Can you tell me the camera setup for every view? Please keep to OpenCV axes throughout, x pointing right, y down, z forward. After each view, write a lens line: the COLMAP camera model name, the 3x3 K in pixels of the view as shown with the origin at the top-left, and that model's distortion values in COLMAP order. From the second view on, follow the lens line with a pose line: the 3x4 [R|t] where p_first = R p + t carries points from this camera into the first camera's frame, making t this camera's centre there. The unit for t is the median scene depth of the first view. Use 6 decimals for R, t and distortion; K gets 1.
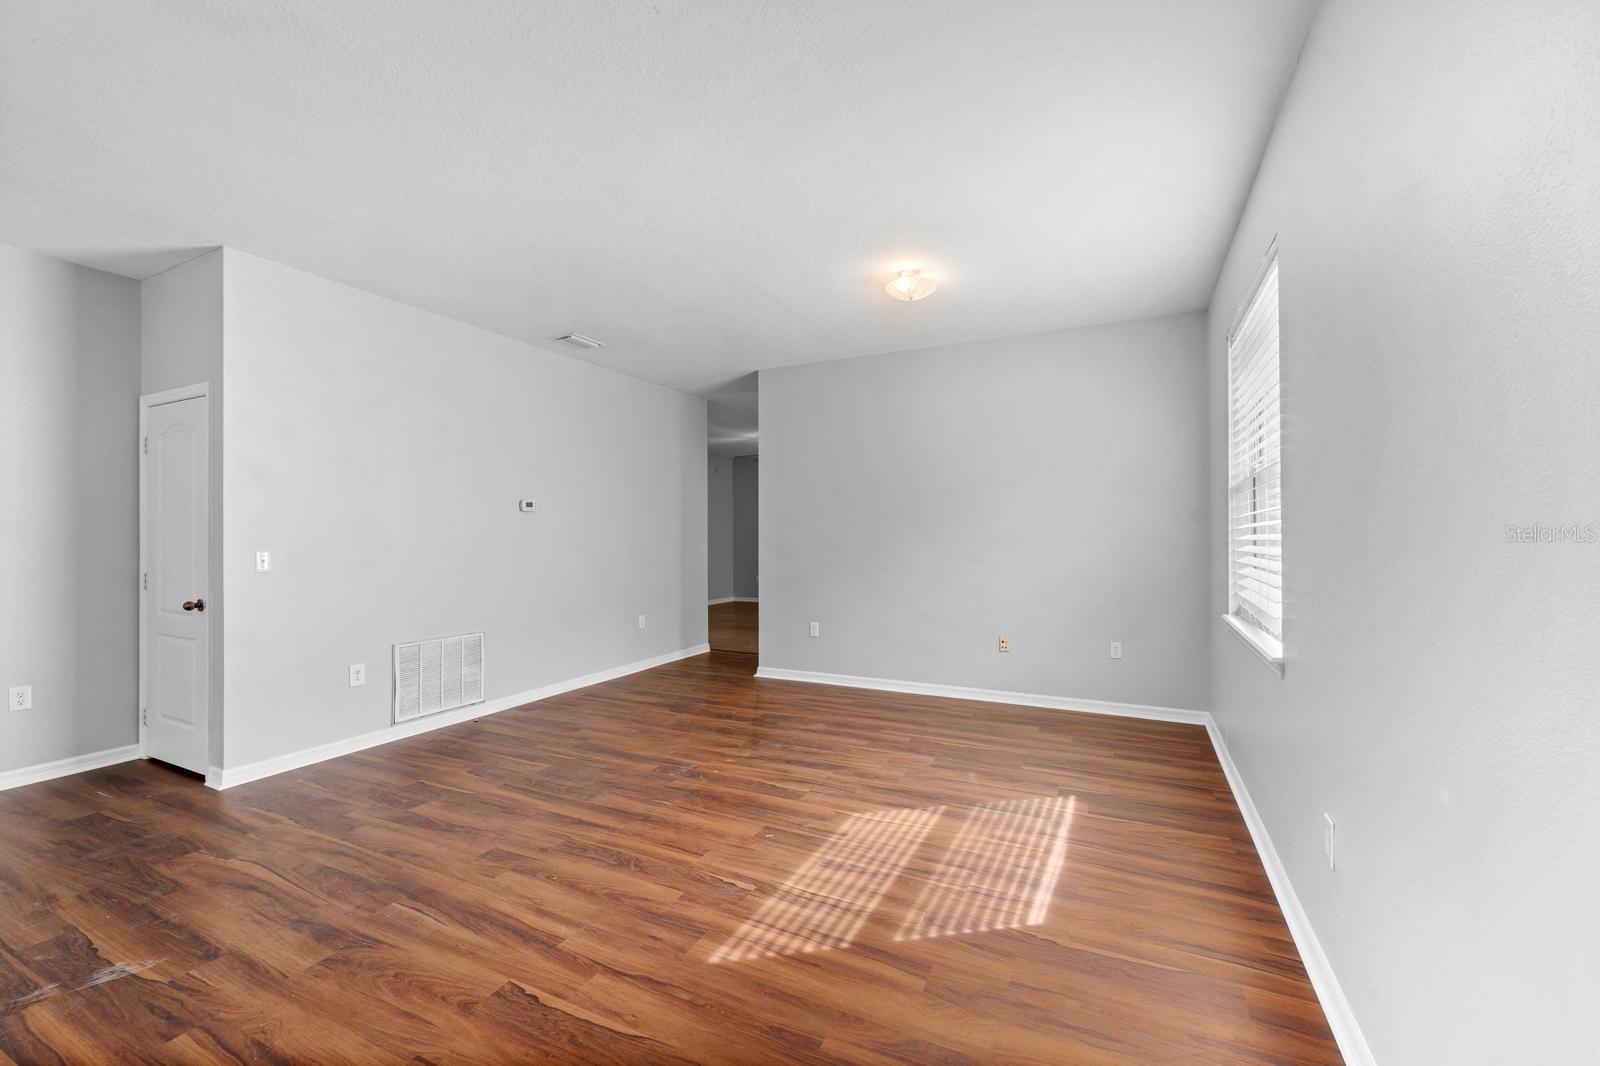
lens RADIAL K [[652.0, 0, 802.5], [0, 652.0, 531.5], [0, 0, 1]] dist [-0.002341, 0.000092]
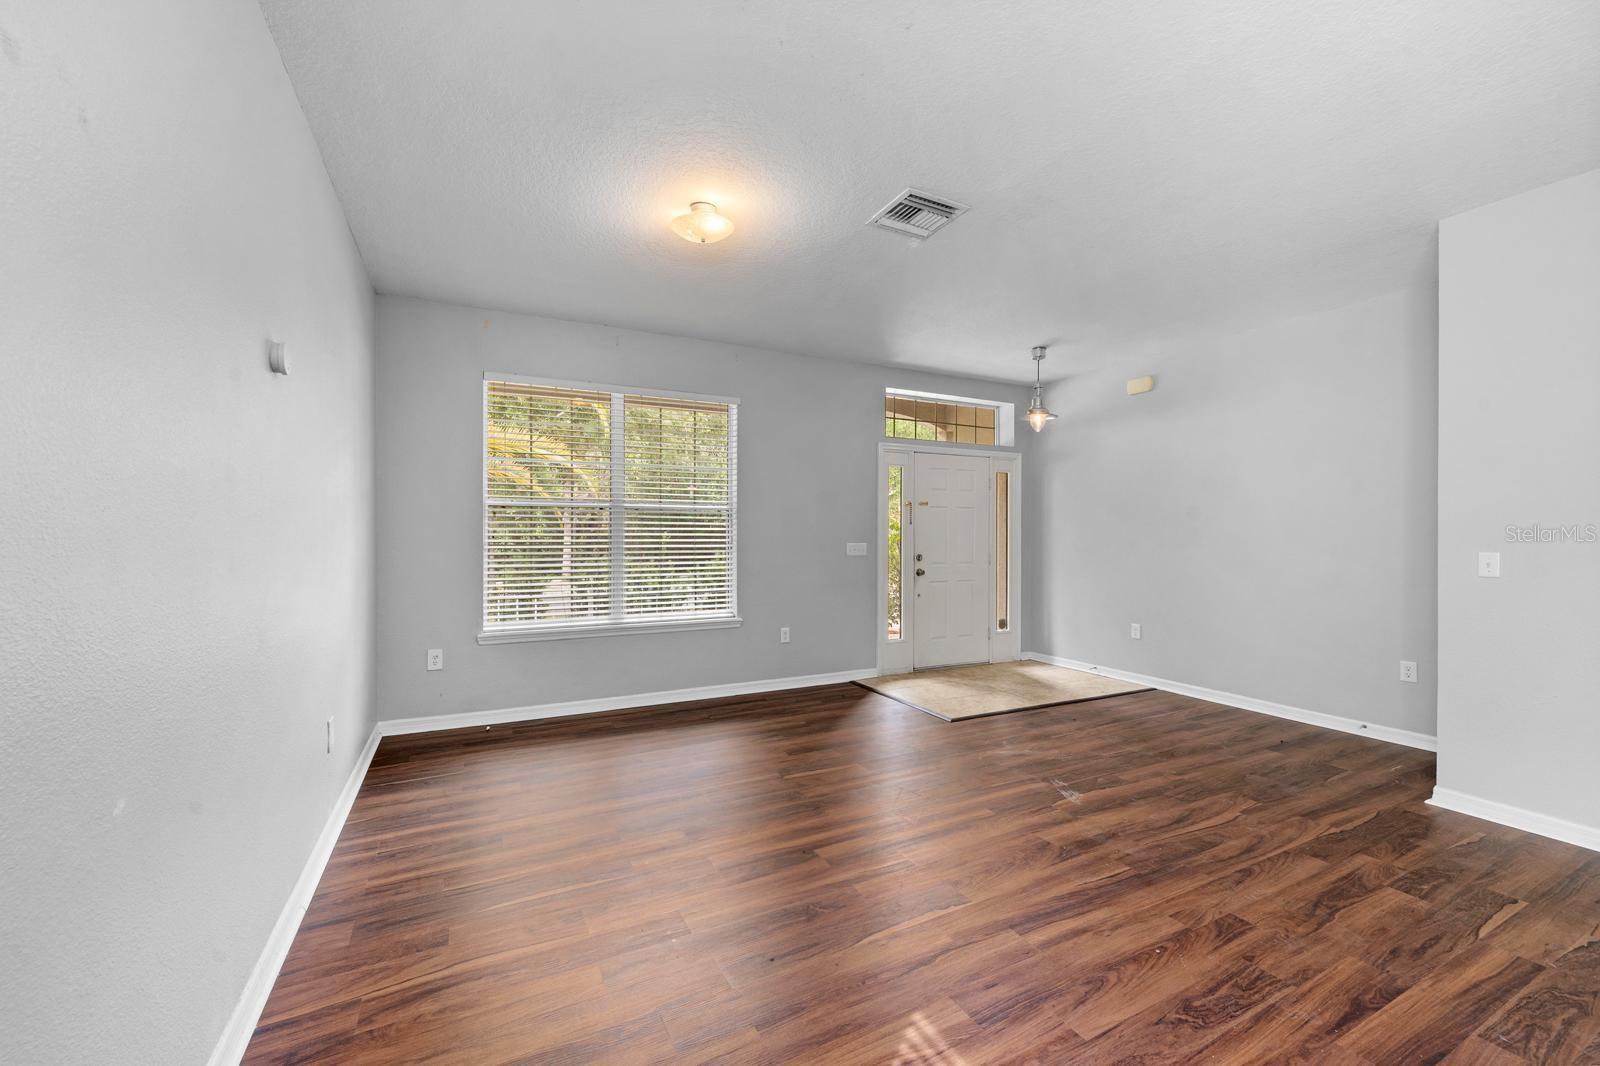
lens RADIAL K [[652.0, 0, 795.0], [0, 652.0, 532.3], [0, 0, 1]] dist [-0.002341, 0.000092]
pose [[-0.602383, 0.001301, -0.798206, 0.458427], [0.003633, 0.999993, -0.001112, 0.003974], [0.798199, -0.003570, -0.602384, 0.947158]]
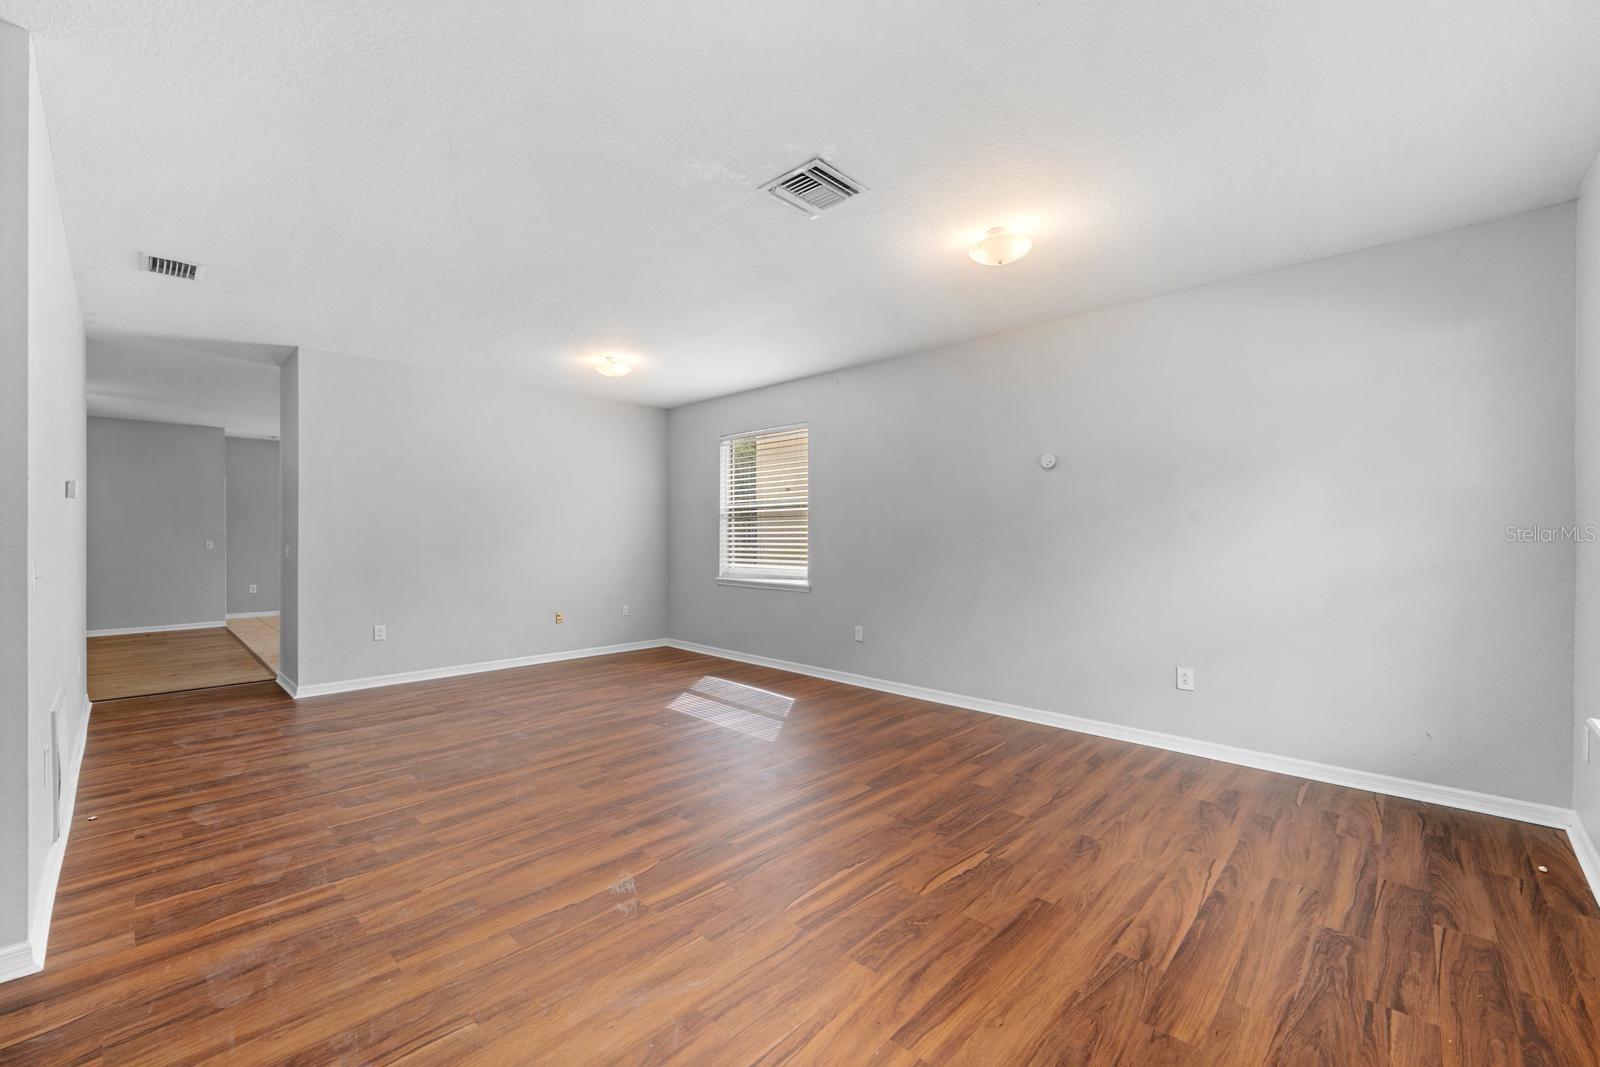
lens RADIAL K [[652.0, 0, 801.4], [0, 652.0, 537.6], [0, 0, 1]] dist [-0.002341, 0.000092]
pose [[0.299826, -0.000224, 0.953994, -1.411852], [-0.005850, 0.999981, 0.002073, 0.003623], [-0.953976, -0.006202, 0.299819, 0.197528]]
